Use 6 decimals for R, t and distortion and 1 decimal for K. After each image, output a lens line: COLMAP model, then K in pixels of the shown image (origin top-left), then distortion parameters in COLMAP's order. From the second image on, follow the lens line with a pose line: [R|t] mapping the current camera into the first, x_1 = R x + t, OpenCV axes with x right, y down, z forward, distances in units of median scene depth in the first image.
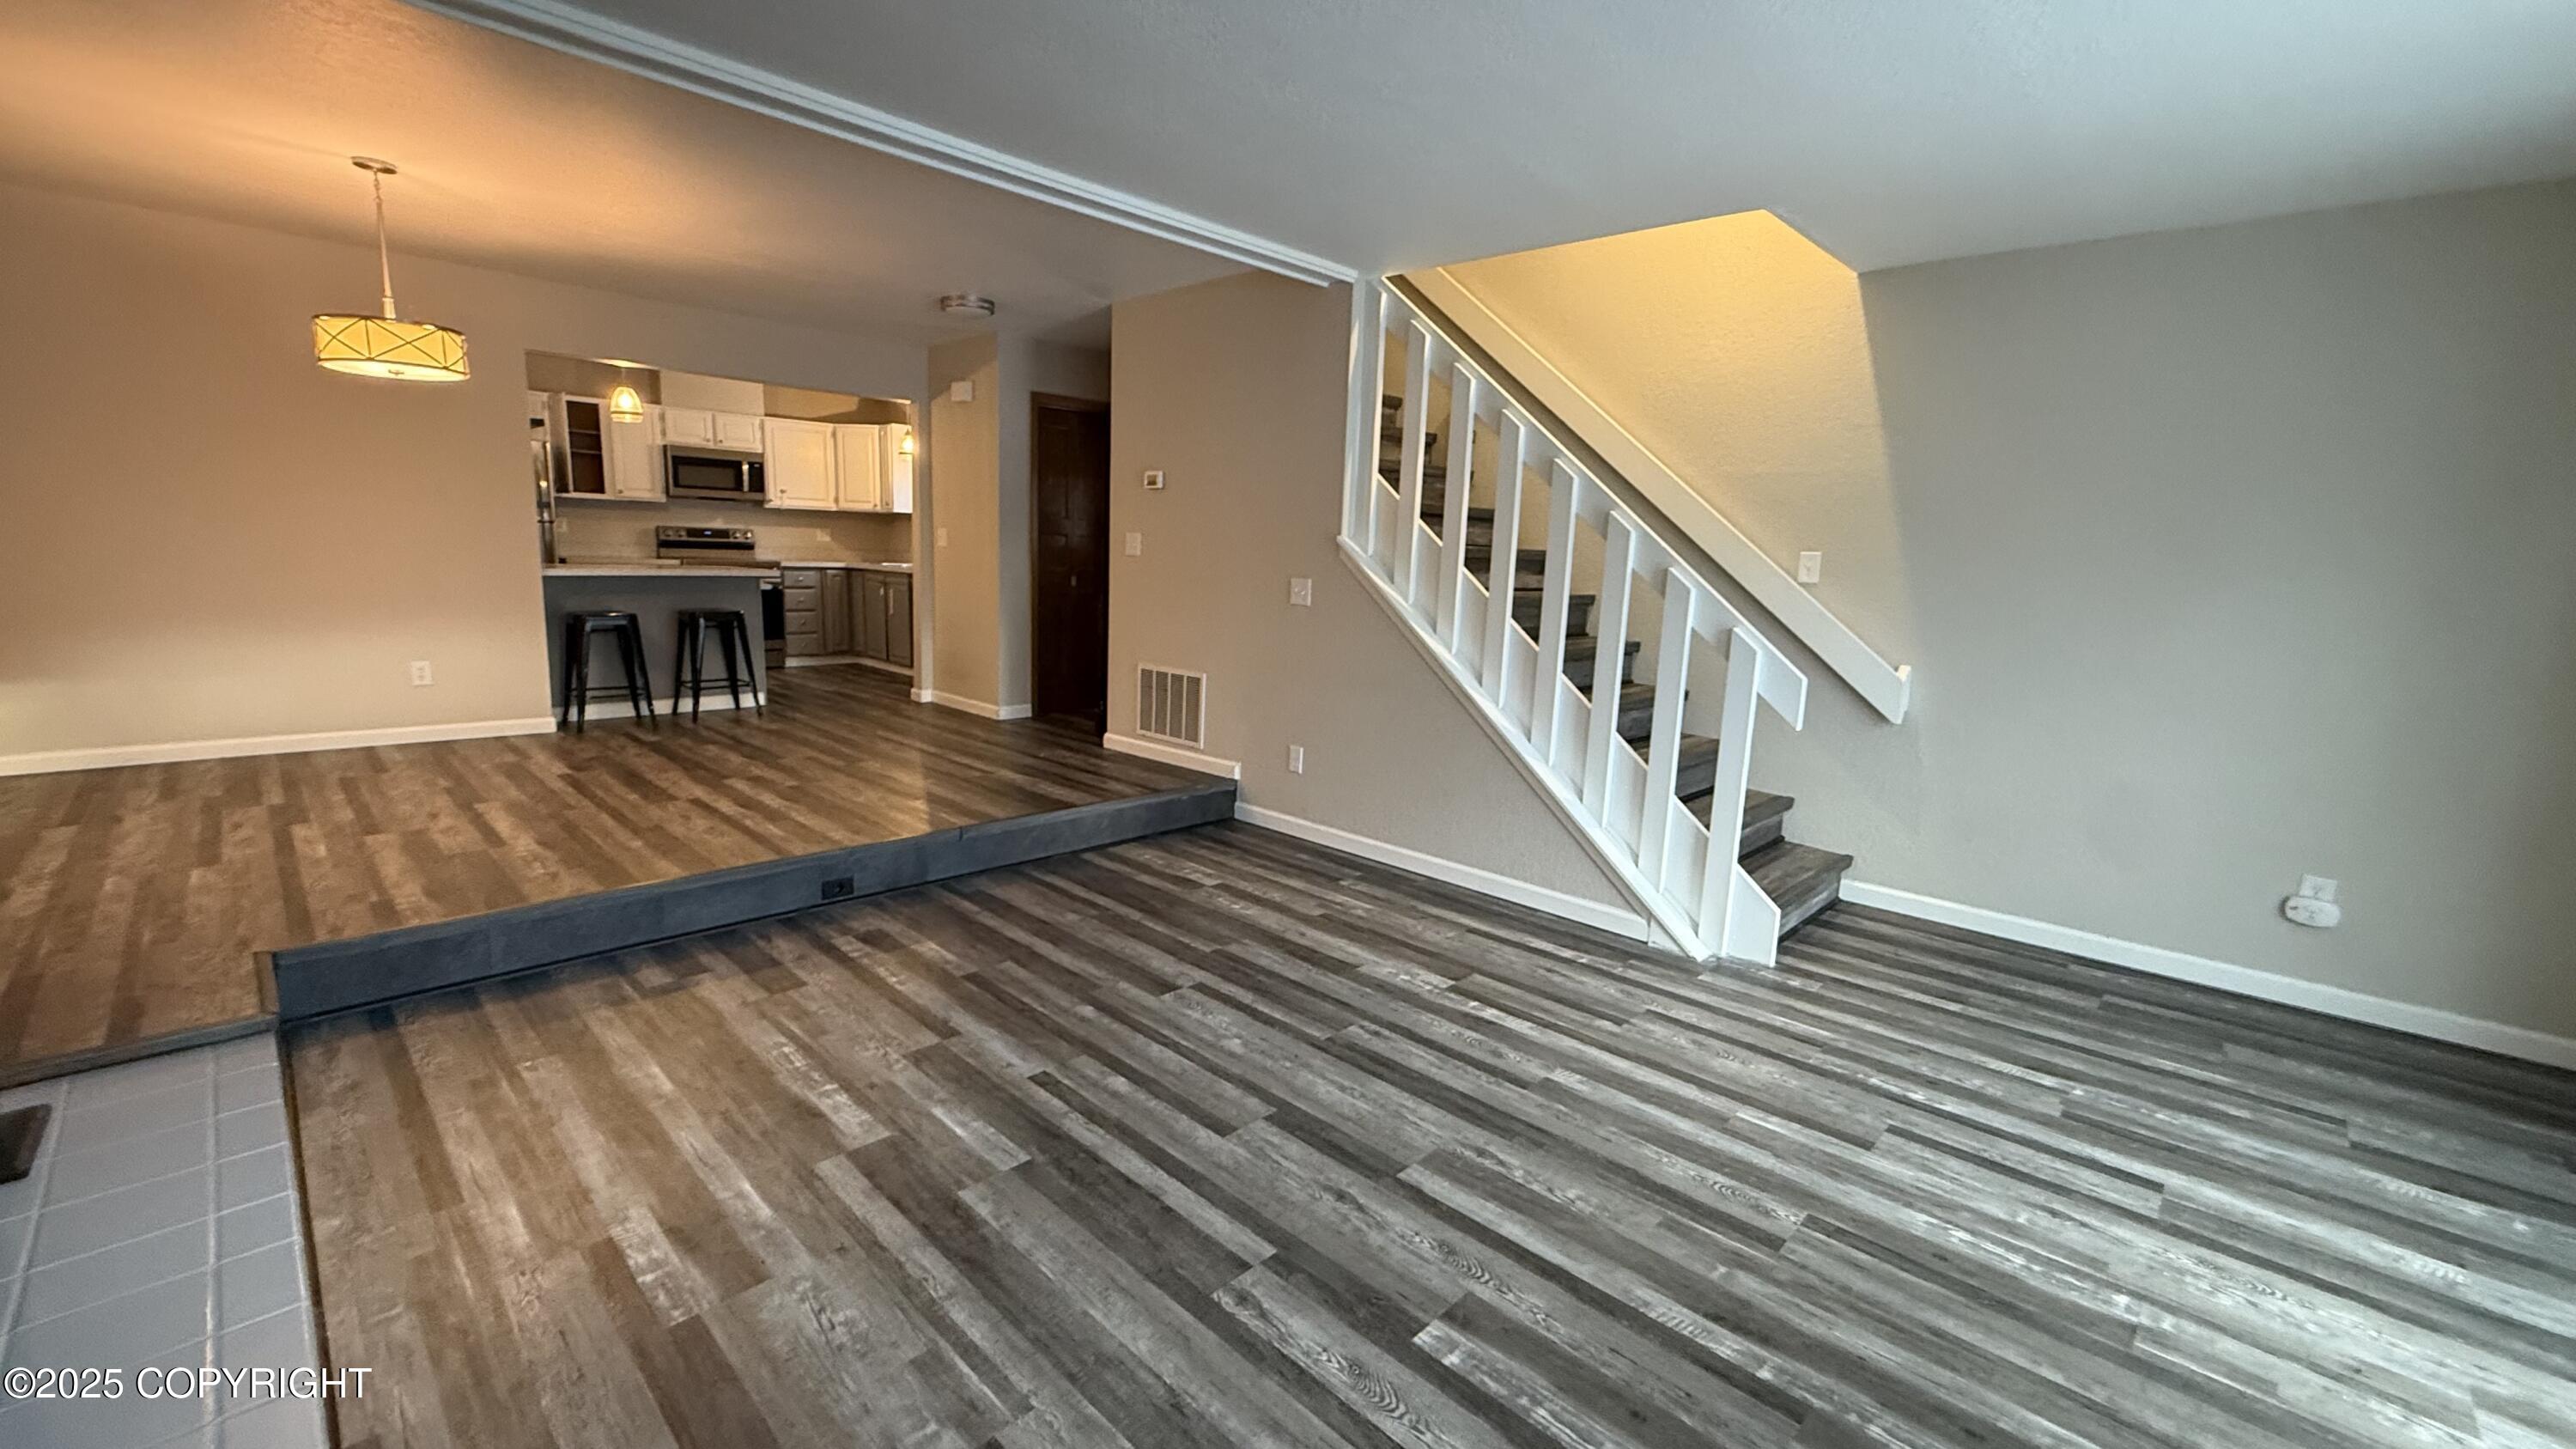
lens RADIAL K [[1028.0, 0, 1280.7], [0, 1028.0, 722.2], [0, 0, 1]] dist [-0.001230, 0.000337]
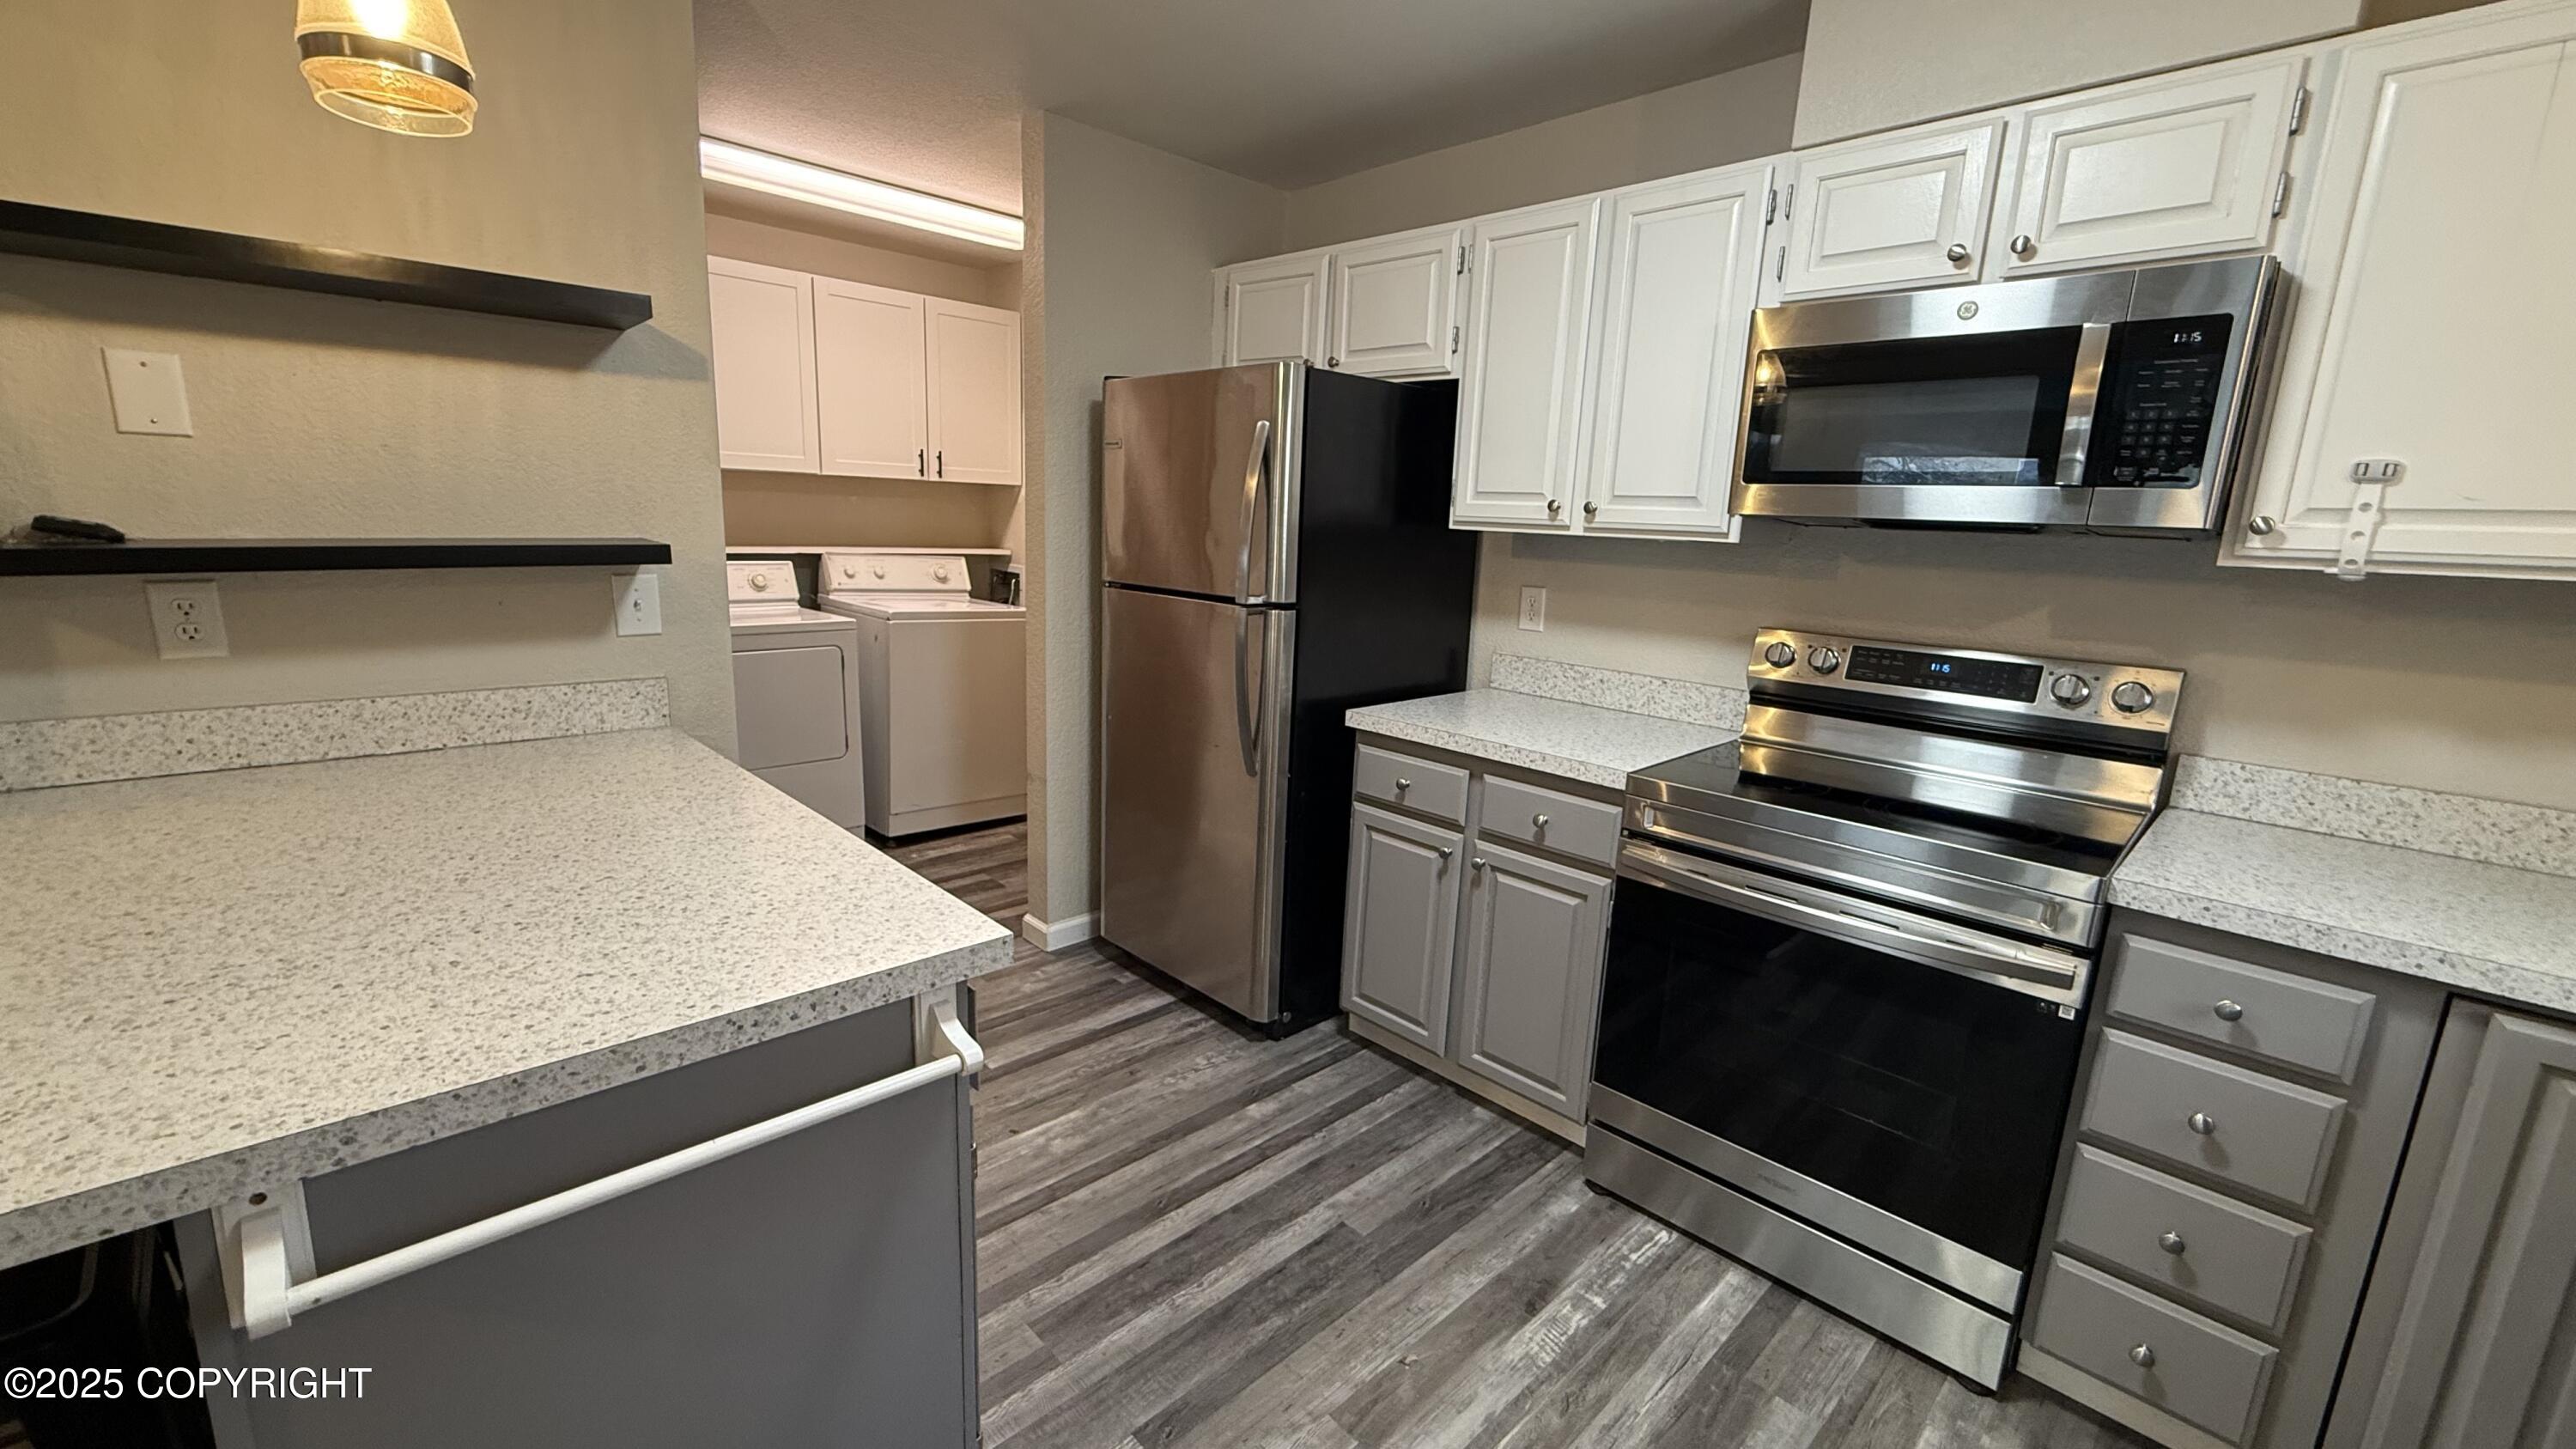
lens RADIAL K [[1028.0, 0, 1280.7], [0, 1028.0, 722.2], [0, 0, 1]] dist [-0.001230, 0.000337]
pose [[-0.027643, 0.159716, -0.986776, -0.322366], [-0.205184, 0.965227, 0.161976, -0.184127], [0.978333, 0.206948, 0.006090, 0.873472]]
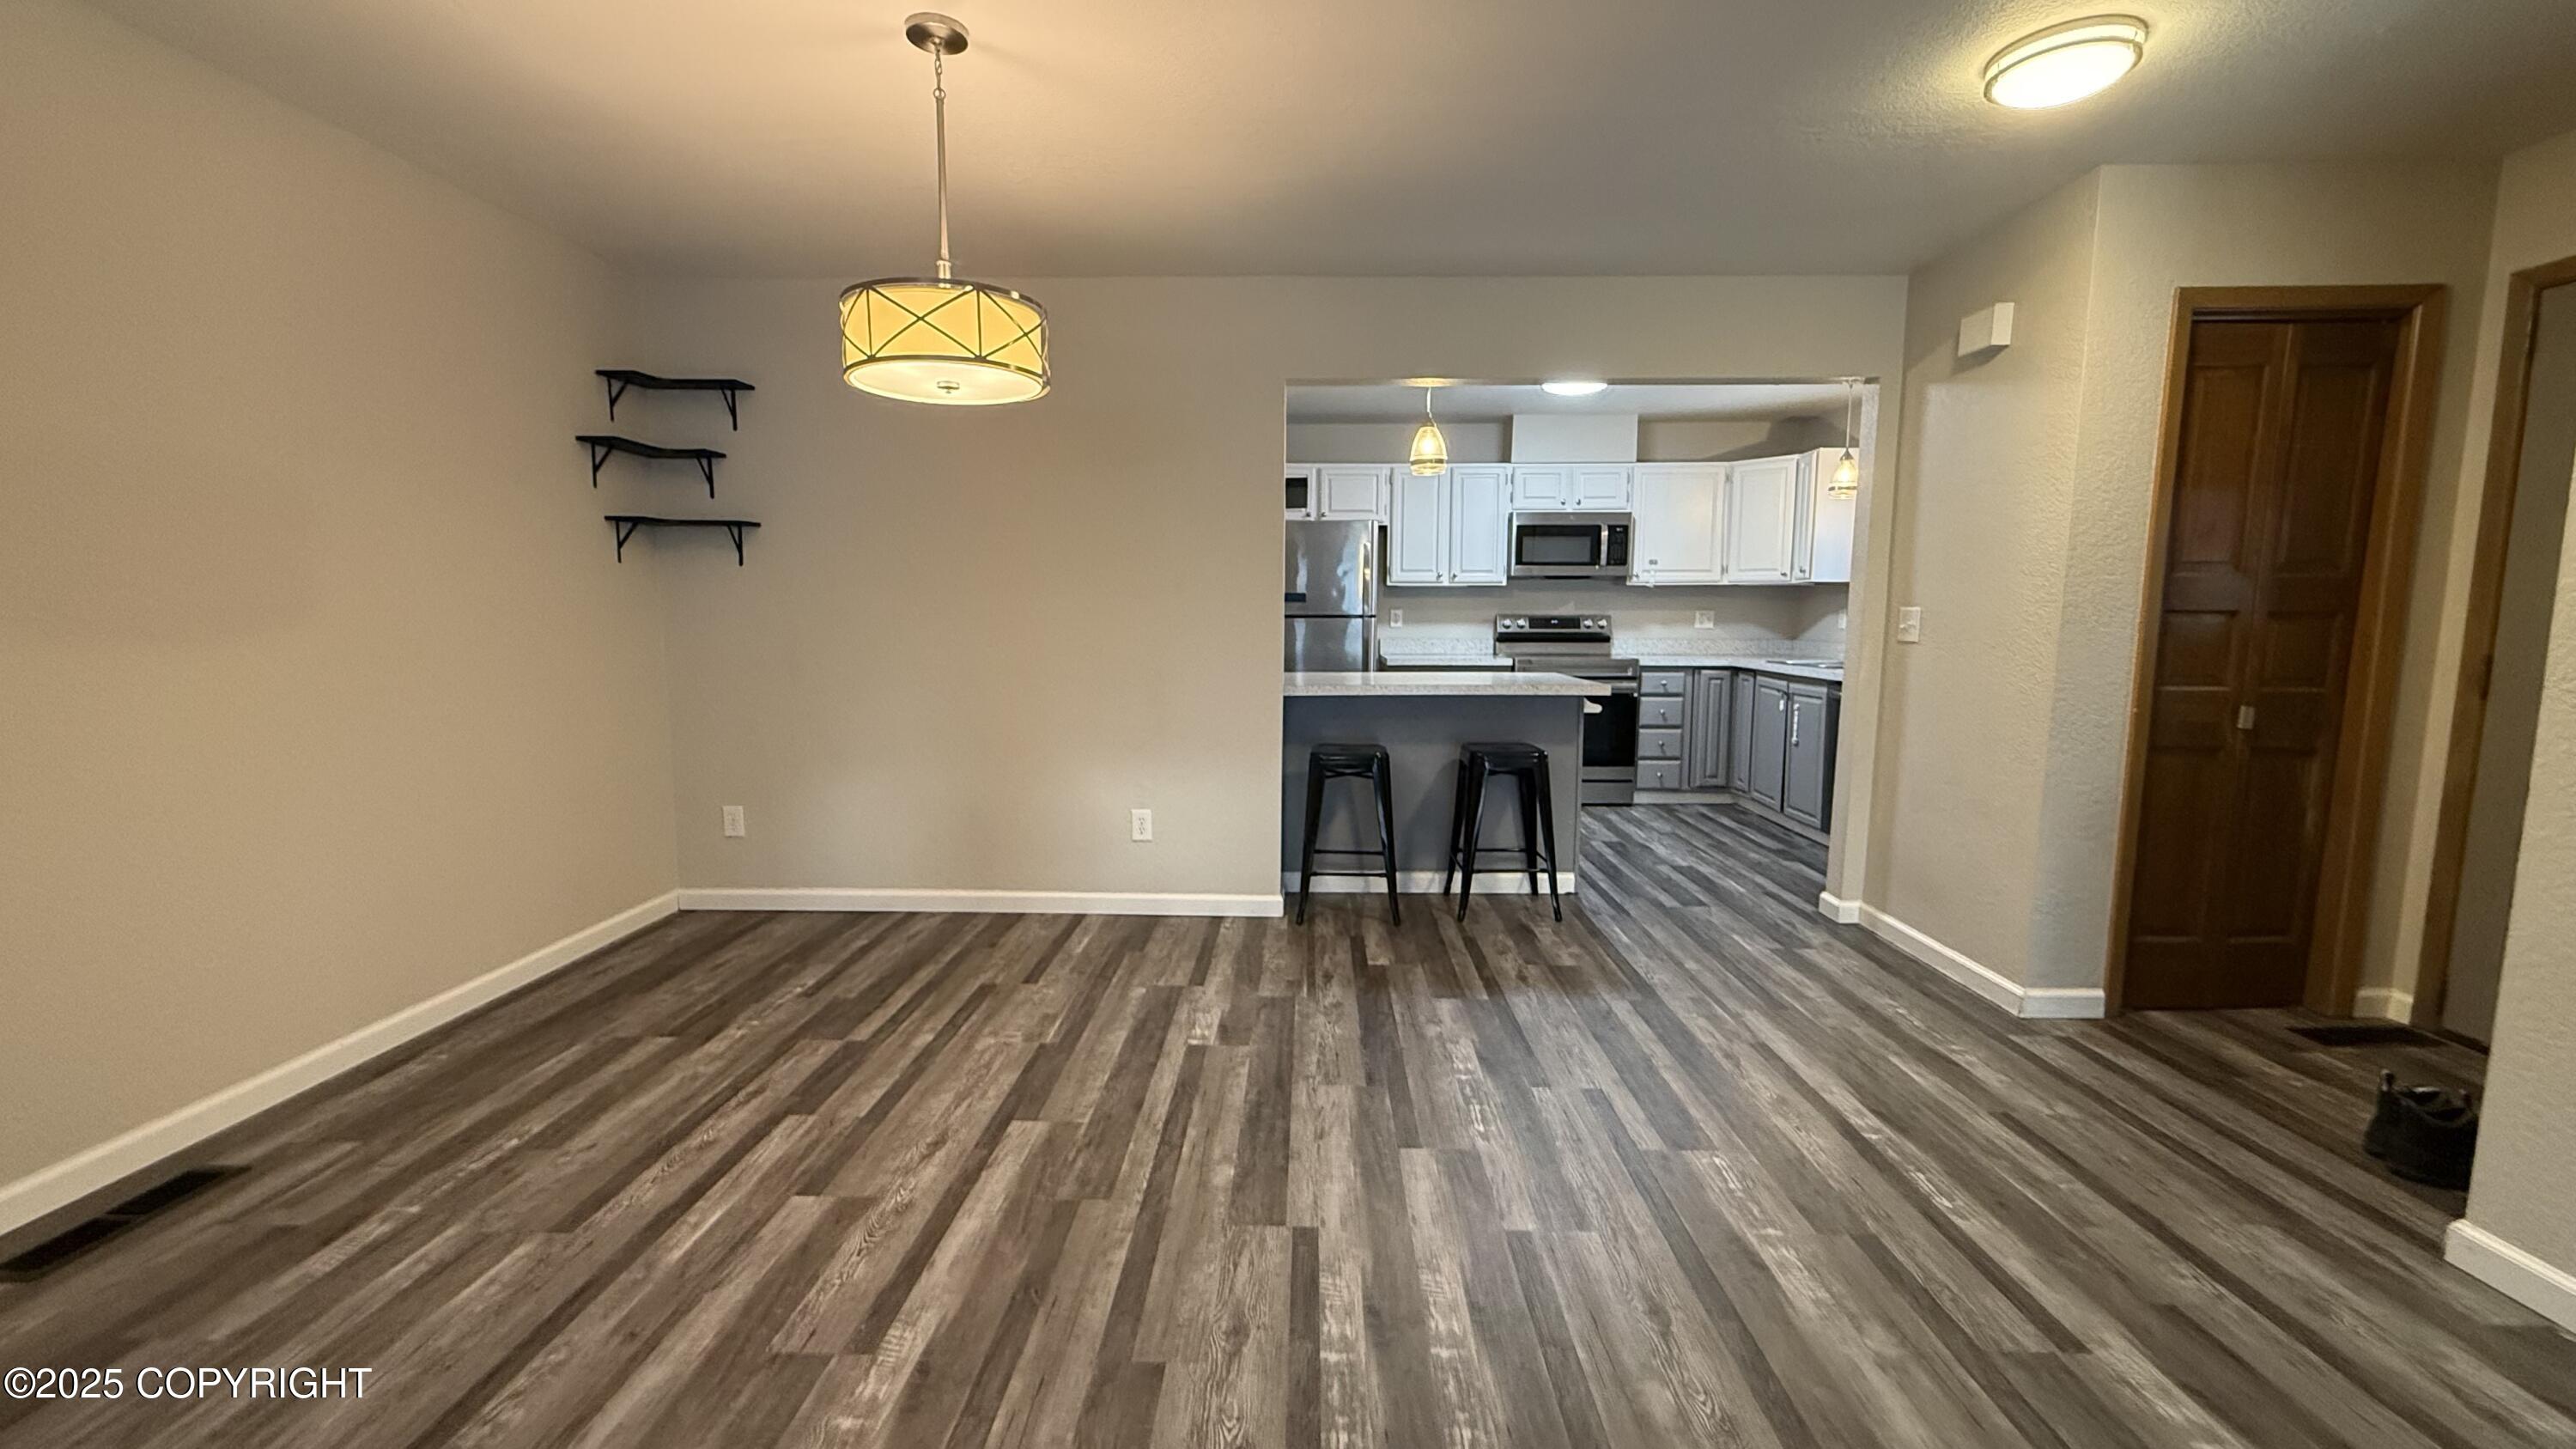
lens RADIAL K [[1028.0, 0, 1280.7], [0, 1028.0, 722.2], [0, 0, 1]] dist [-0.001230, 0.000337]
pose [[0.680699, 0.045144, -0.731171, -0.134353], [-0.097343, 0.994822, -0.029201, -0.069134], [0.726067, 0.091051, 0.681569, 0.343504]]
